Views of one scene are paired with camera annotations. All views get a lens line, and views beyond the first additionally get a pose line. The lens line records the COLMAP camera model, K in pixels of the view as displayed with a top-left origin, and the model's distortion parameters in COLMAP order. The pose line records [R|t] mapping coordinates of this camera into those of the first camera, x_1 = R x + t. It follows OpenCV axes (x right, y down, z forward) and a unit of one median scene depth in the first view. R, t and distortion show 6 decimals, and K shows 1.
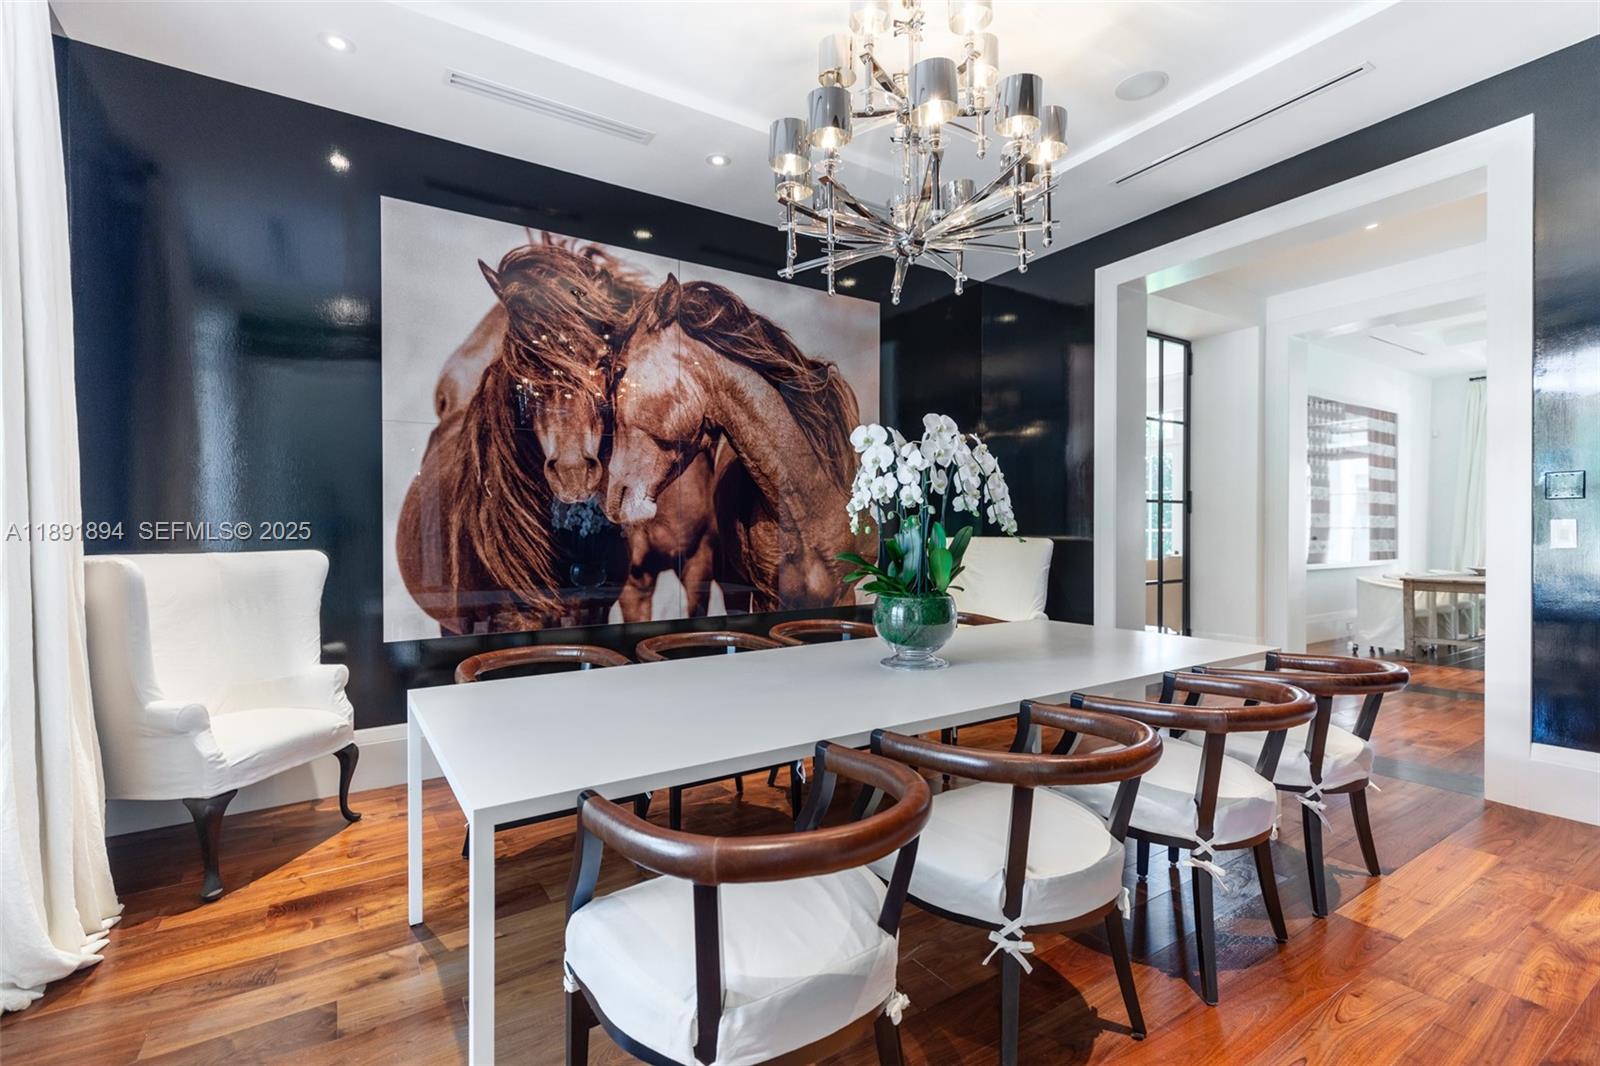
lens RADIAL K [[721.0, 0, 805.8], [0, 721.0, 535.3], [0, 0, 1]] dist [0.001633, -0.000955]
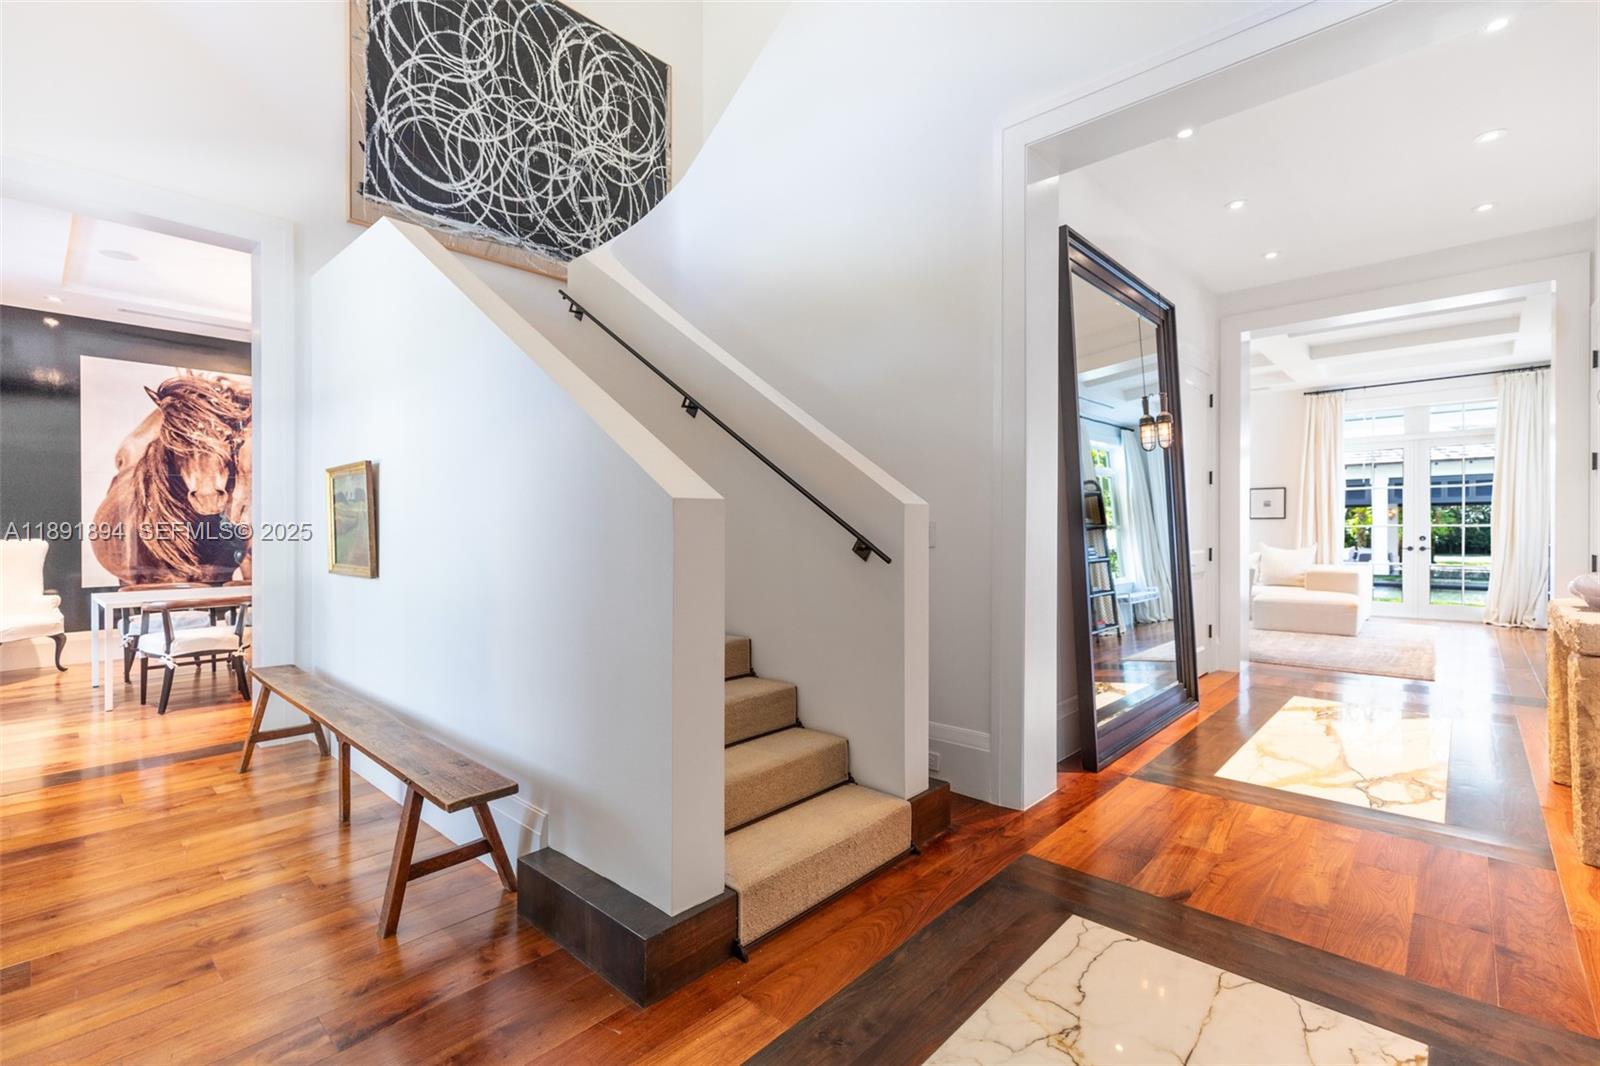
lens RADIAL K [[720.2, 0, 799.9], [0, 720.2, 531.1], [0, 0, 1]] dist [-0.000053, -0.000332]
pose [[0.970039, 0.001091, 0.242948, 0.735570], [0.000261, 0.999985, -0.005530, 0.008496], [-0.242950, 0.005428, 0.970024, -1.212937]]
